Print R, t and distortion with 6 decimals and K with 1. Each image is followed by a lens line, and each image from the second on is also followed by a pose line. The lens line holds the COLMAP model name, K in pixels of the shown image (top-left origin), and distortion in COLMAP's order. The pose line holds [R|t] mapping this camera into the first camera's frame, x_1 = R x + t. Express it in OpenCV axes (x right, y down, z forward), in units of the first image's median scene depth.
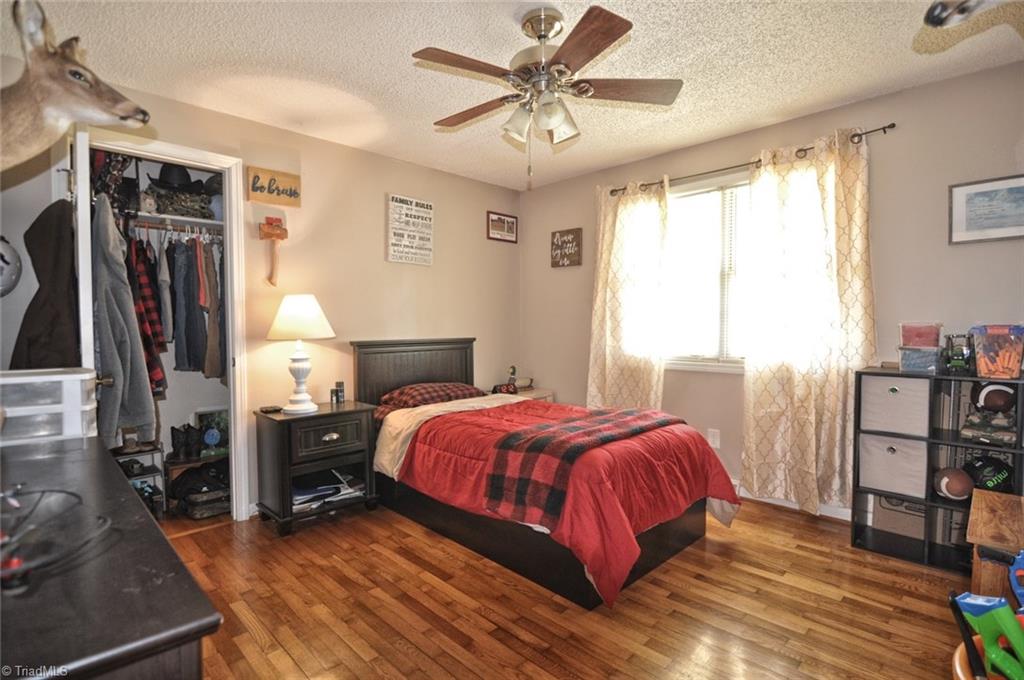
lens RADIAL K [[498.1, 0, 513.0], [0, 498.1, 335.0], [0, 0, 1]] dist [-0.005379, -0.006688]
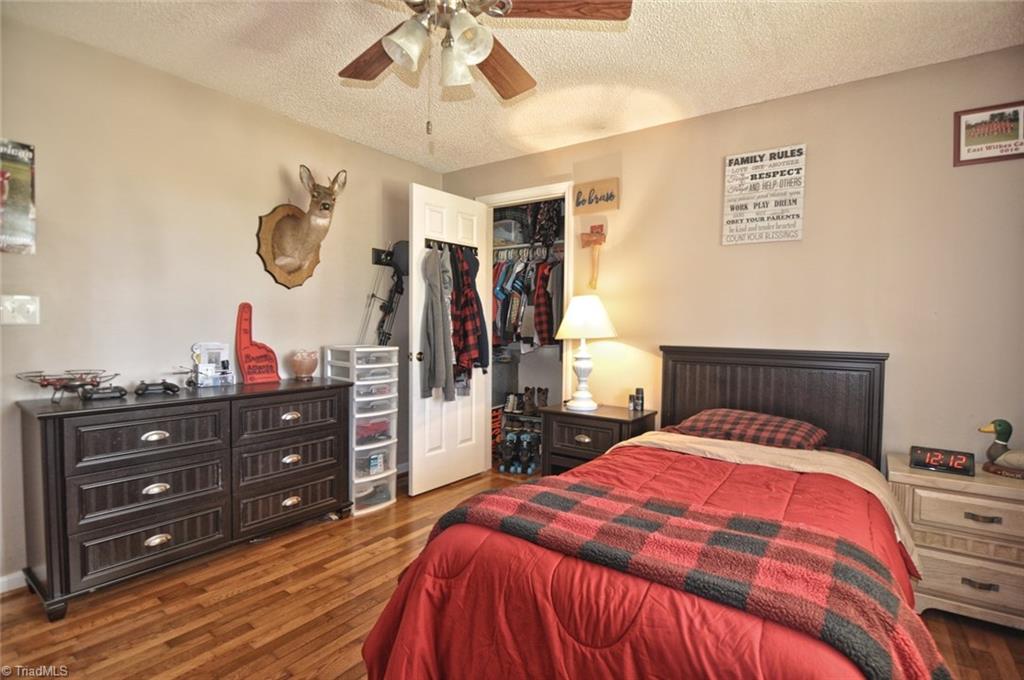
lens RADIAL K [[498.1, 0, 515.4], [0, 498.1, 335.3], [0, 0, 1]] dist [-0.005379, -0.006688]
pose [[0.153037, 0.019165, -0.988035, 0.466000], [-0.040226, 0.999104, 0.013149, -0.005841], [0.987401, 0.037733, 0.153671, 0.568914]]
